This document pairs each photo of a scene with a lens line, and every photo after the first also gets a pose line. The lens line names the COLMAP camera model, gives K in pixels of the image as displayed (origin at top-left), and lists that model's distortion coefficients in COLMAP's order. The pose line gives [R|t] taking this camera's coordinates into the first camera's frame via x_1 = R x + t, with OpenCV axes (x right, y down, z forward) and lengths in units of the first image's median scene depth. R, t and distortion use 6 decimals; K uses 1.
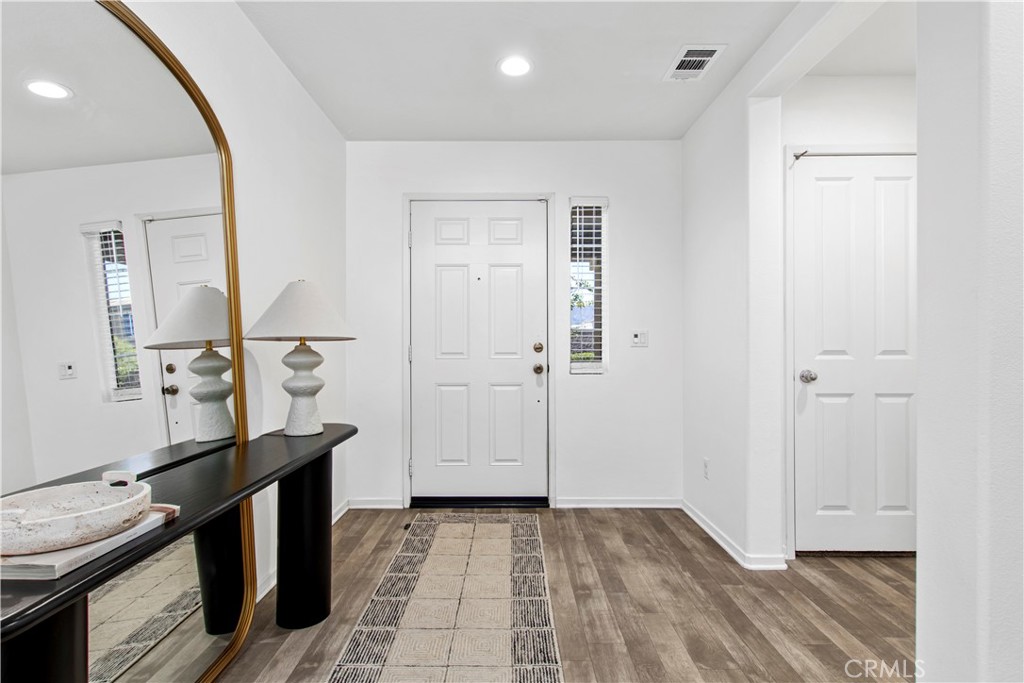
lens RADIAL K [[498.6, 0, 504.0], [0, 498.6, 344.4], [0, 0, 1]] dist [0.004973, 0.000559]
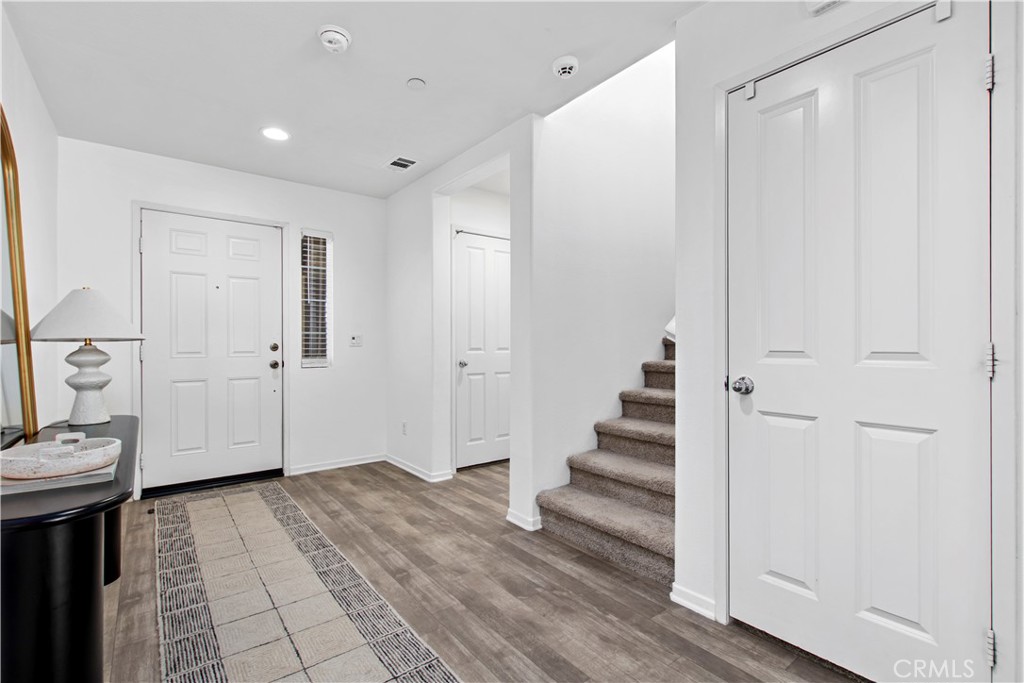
lens RADIAL K [[467.3, 0, 510.9], [0, 467.3, 341.6], [0, 0, 1]] dist [0.005124, -0.002702]
pose [[0.784236, 0.003777, 0.620451, -0.245442], [-0.000165, 0.999983, -0.005878, -0.000653], [-0.620463, 0.004507, 0.784223, -0.338778]]
